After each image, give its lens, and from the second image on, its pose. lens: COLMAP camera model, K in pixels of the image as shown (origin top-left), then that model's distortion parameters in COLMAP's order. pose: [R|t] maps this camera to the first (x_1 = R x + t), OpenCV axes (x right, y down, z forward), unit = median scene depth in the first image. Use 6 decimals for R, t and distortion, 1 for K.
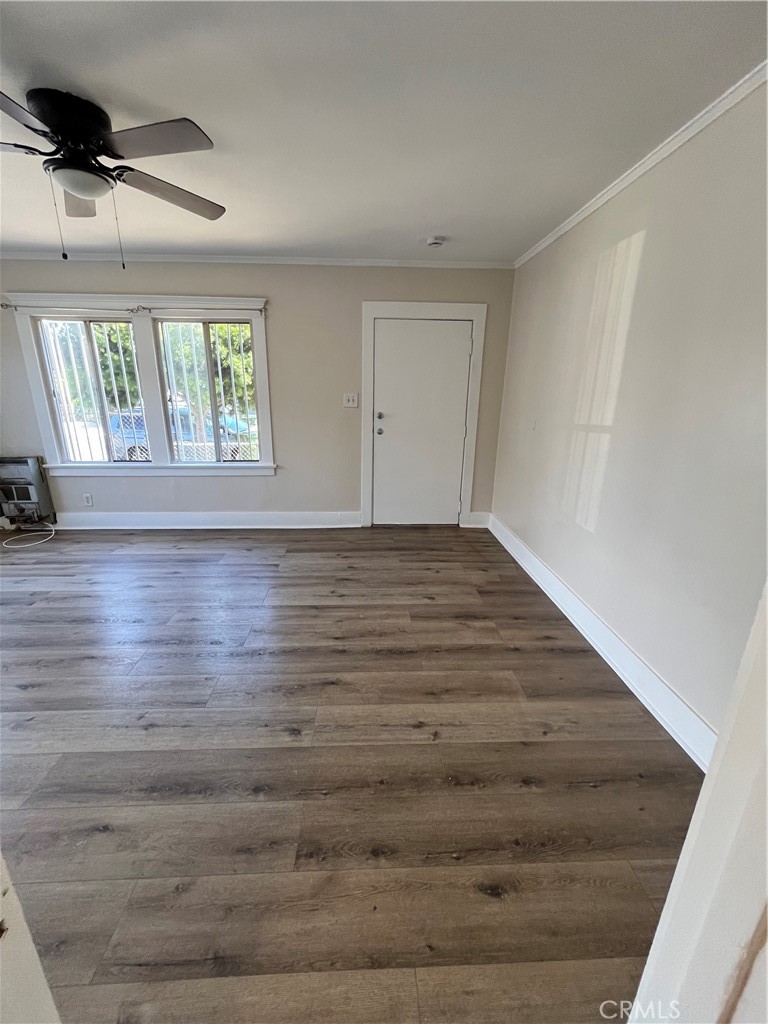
lens RADIAL K [[411.0, 0, 383.4], [0, 411.0, 511.3], [0, 0, 1]] dist [-0.001190, -0.000229]
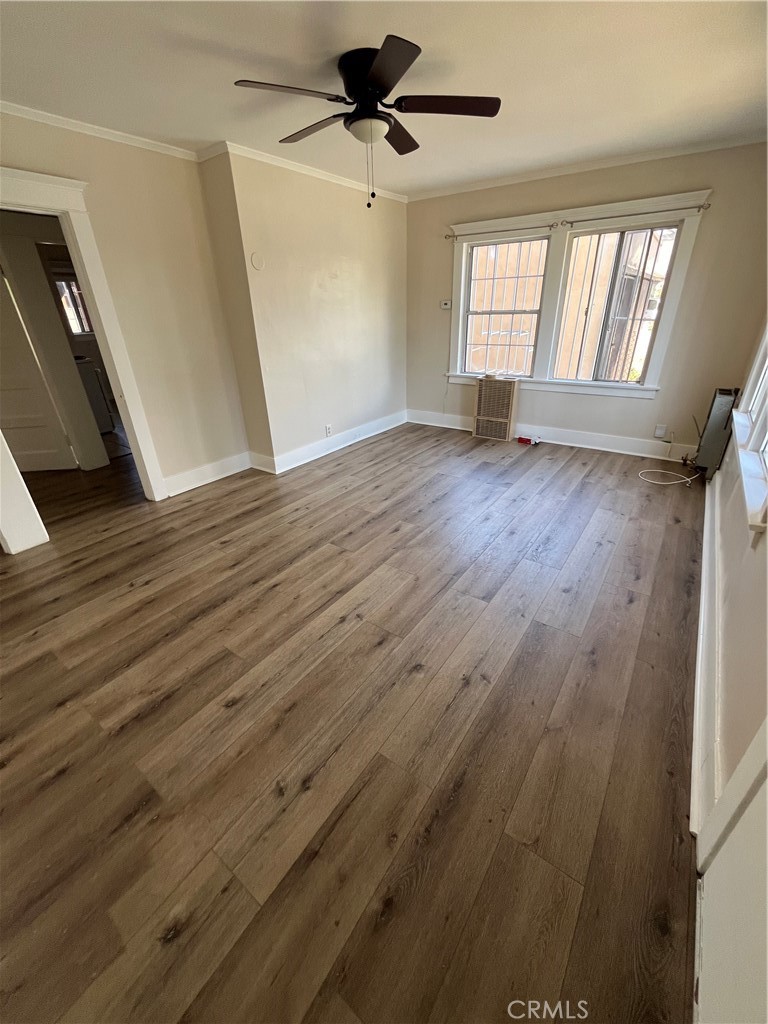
lens RADIAL K [[411.0, 0, 383.4], [0, 411.0, 511.3], [0, 0, 1]] dist [-0.001190, -0.000229]
pose [[-0.618989, 0.354070, -0.701061, 0.319720], [-0.211984, 0.784172, 0.583213, -0.414848], [0.756251, 0.509616, -0.410336, 1.377314]]
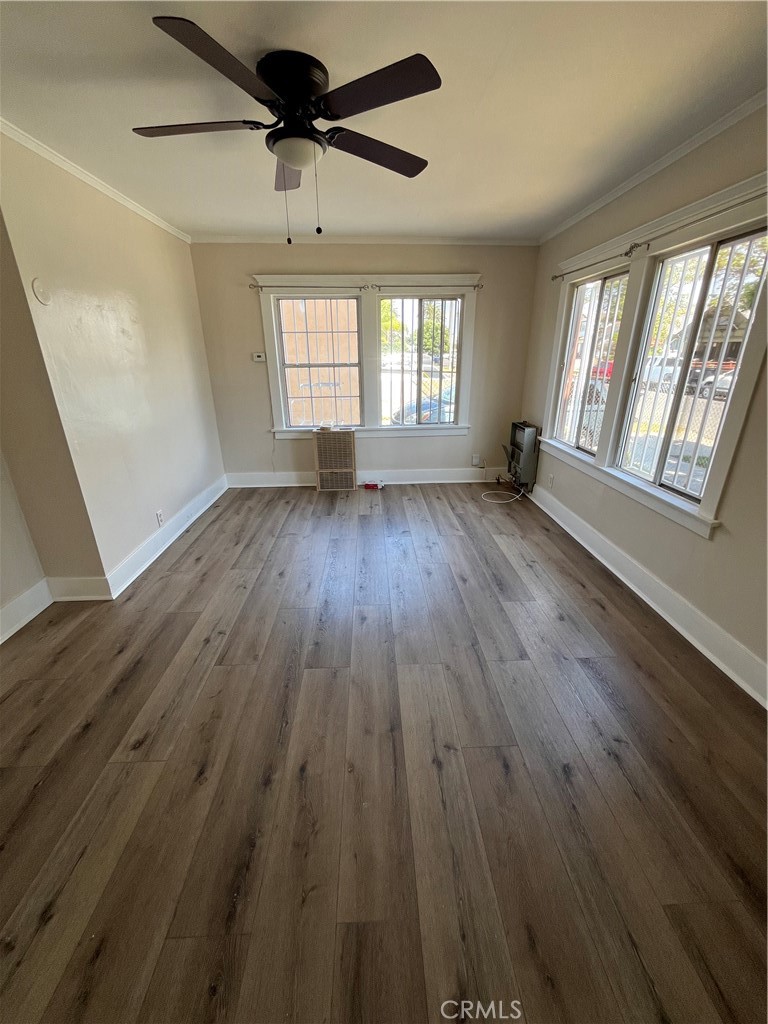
lens RADIAL K [[411.0, 0, 383.4], [0, 411.0, 511.3], [0, 0, 1]] dist [-0.001190, -0.000229]
pose [[-0.006456, 0.351655, -0.936107, 0.314527], [-0.283342, 0.897118, 0.338963, -0.277377], [0.958997, 0.267427, 0.093847, 0.871965]]
